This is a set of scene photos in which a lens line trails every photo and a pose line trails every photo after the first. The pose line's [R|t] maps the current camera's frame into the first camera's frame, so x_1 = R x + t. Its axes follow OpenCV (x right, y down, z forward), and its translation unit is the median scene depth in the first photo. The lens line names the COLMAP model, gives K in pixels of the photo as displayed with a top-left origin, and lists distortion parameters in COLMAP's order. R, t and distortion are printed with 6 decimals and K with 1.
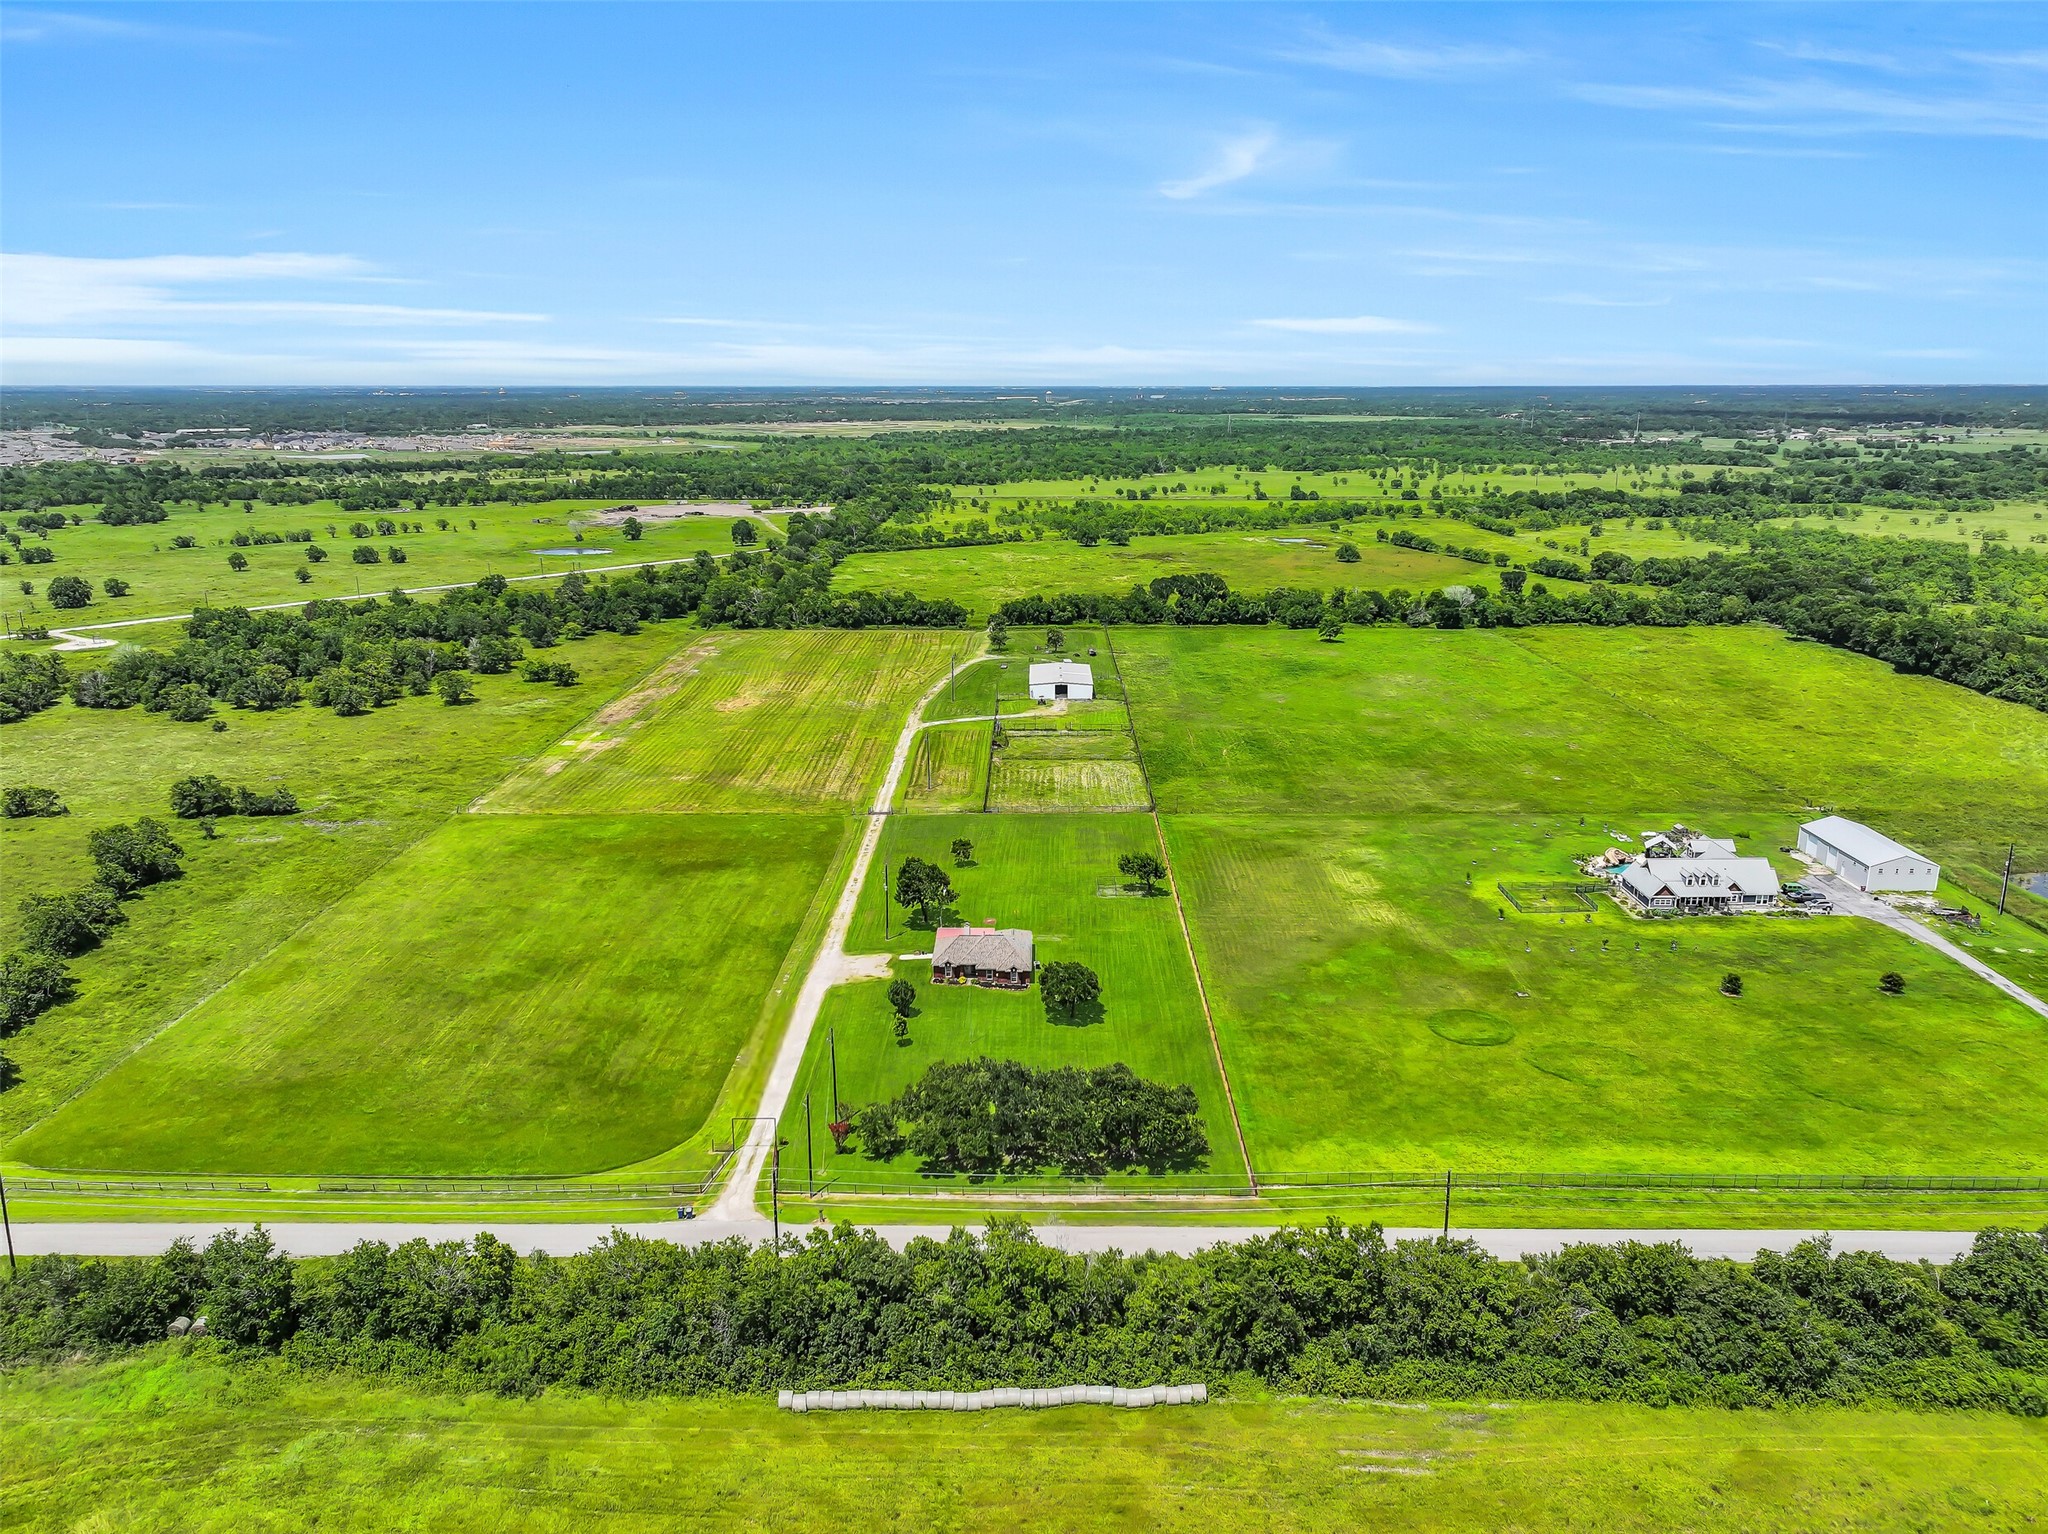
lens RADIAL K [[1460.8, 0, 1027.8], [0, 1460.8, 735.5], [0, 0, 1]] dist [0.005355, 0.002736]
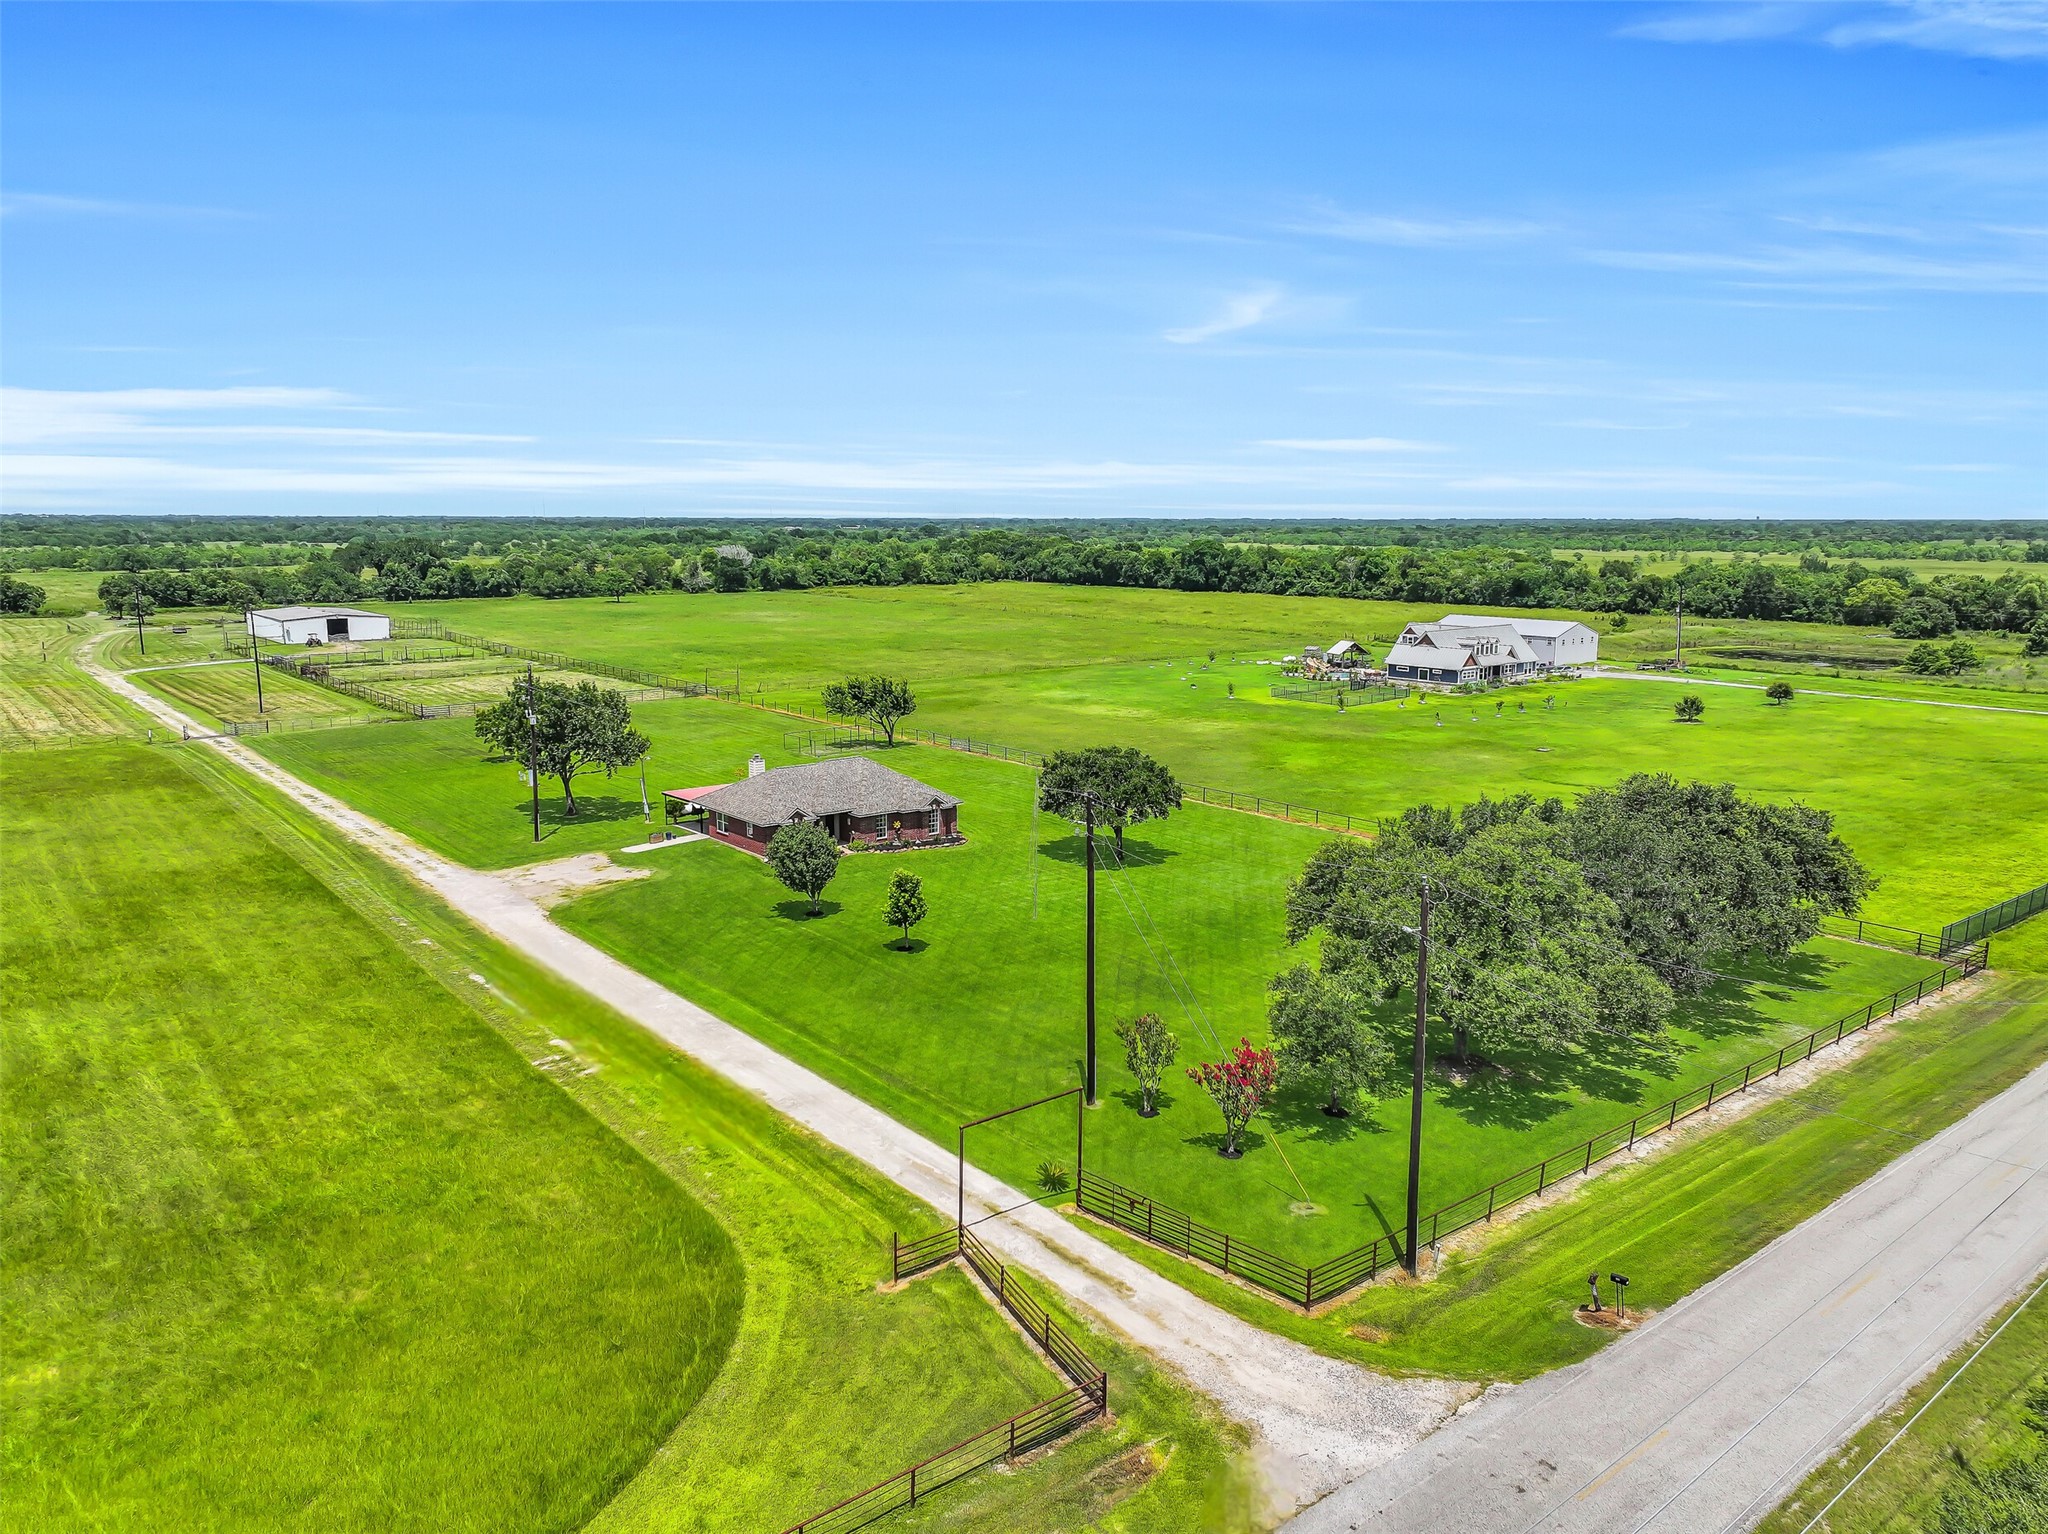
lens RADIAL K [[1460.8, 0, 1027.8], [0, 1460.8, 735.5], [0, 0, 1]] dist [0.005355, 0.002736]
pose [[0.775557, -0.092670, 0.624438, -0.124977], [0.149095, 0.988072, -0.038541, 0.072861], [-0.613418, 0.122991, 0.780123, 0.277131]]
